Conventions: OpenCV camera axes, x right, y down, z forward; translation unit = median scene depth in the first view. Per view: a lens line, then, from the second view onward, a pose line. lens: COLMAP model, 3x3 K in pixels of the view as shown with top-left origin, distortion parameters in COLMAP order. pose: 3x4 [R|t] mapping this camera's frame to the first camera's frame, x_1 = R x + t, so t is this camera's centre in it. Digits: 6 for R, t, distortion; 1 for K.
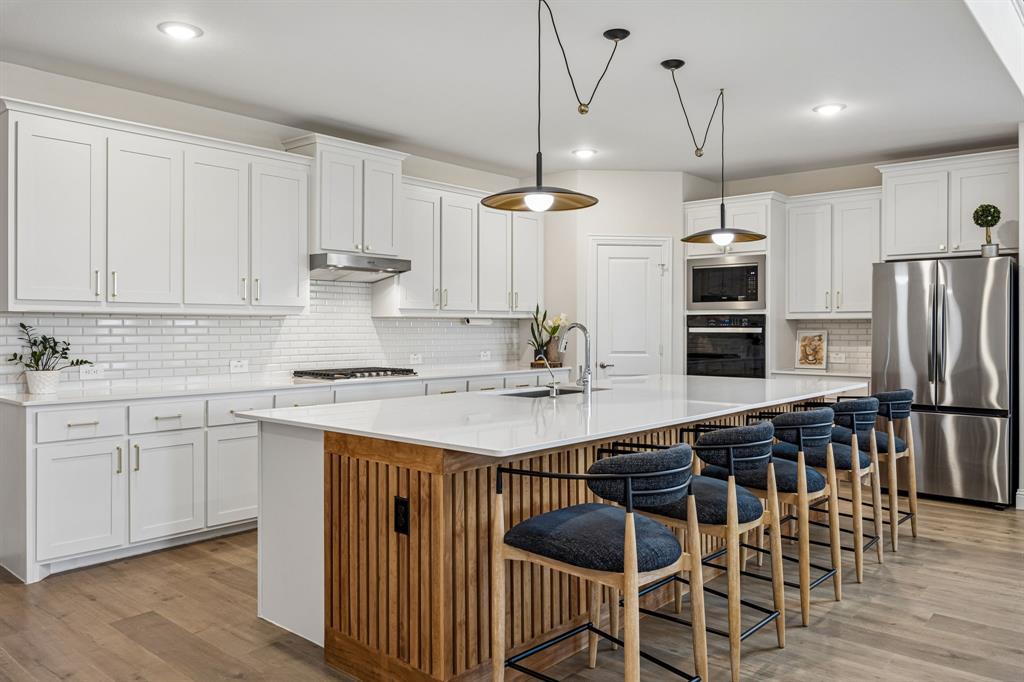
lens RADIAL K [[768.9, 0, 513.1], [0, 768.9, 315.3], [0, 0, 1]] dist [0.002190, -0.003399]
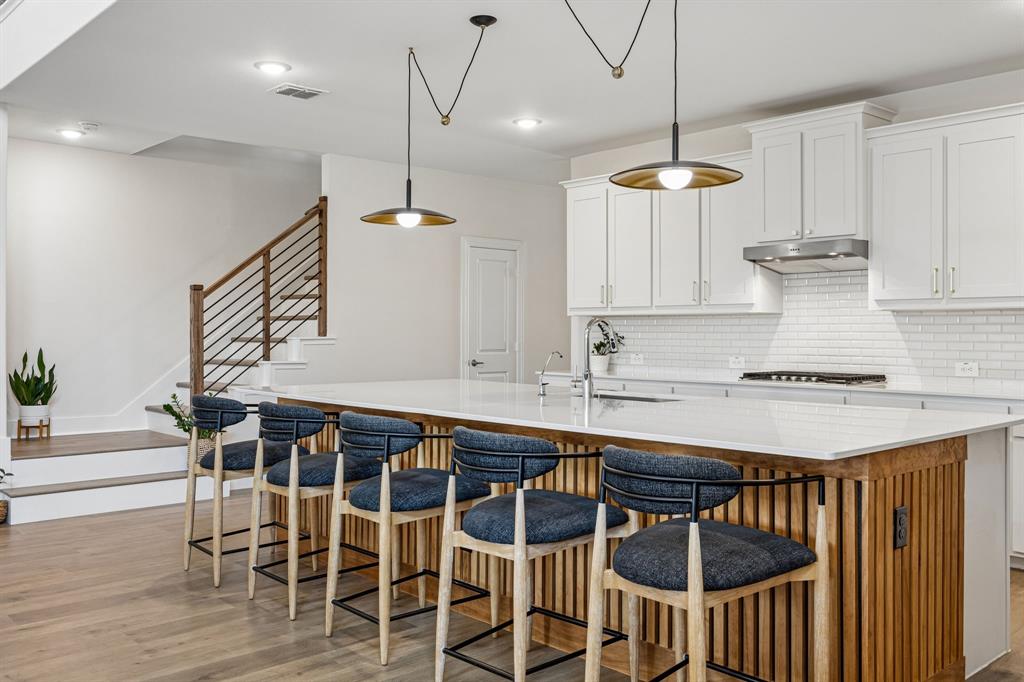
lens RADIAL K [[878.2, 0, 512.0], [0, 878.2, 341.0], [0, 0, 1]] dist [-0.001464, 0.001369]
pose [[-0.116791, 0.013419, -0.993066, 0.852555], [0.019118, 0.999754, 0.011261, 0.017102], [0.992972, -0.017670, -0.117019, 0.809997]]
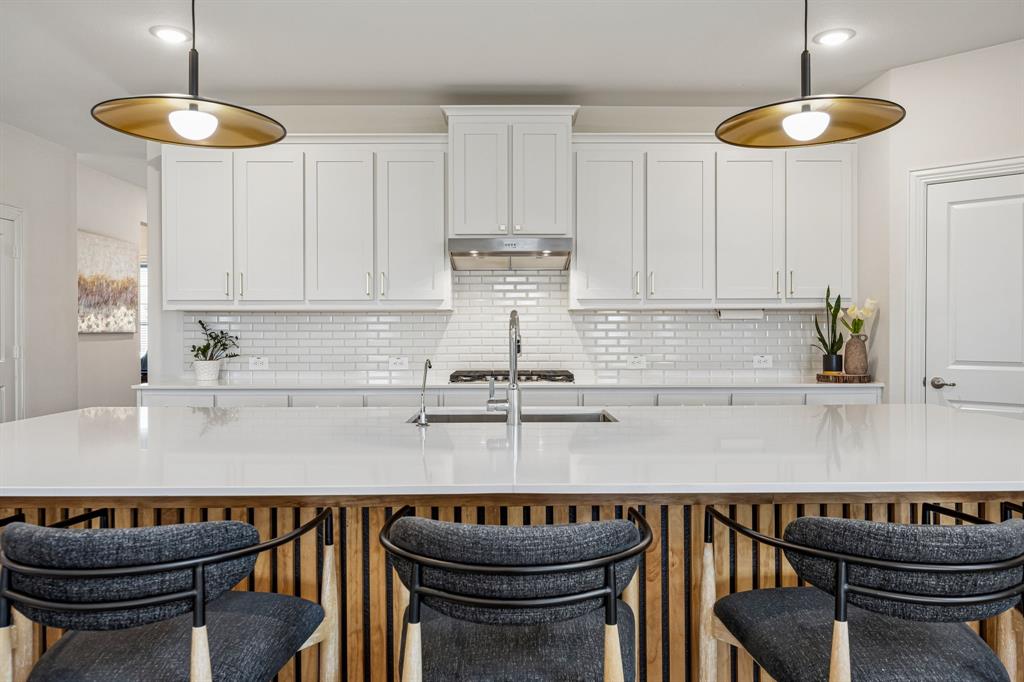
lens RADIAL K [[807.0, 0, 494.9], [0, 807.0, 341.3], [0, 0, 1]] dist [-0.003196, -0.000998]
pose [[0.648080, 0.012120, -0.761475, 0.485893], [0.016006, 0.999436, 0.029530, 0.009976], [0.761404, -0.031326, 0.647521, 0.418929]]
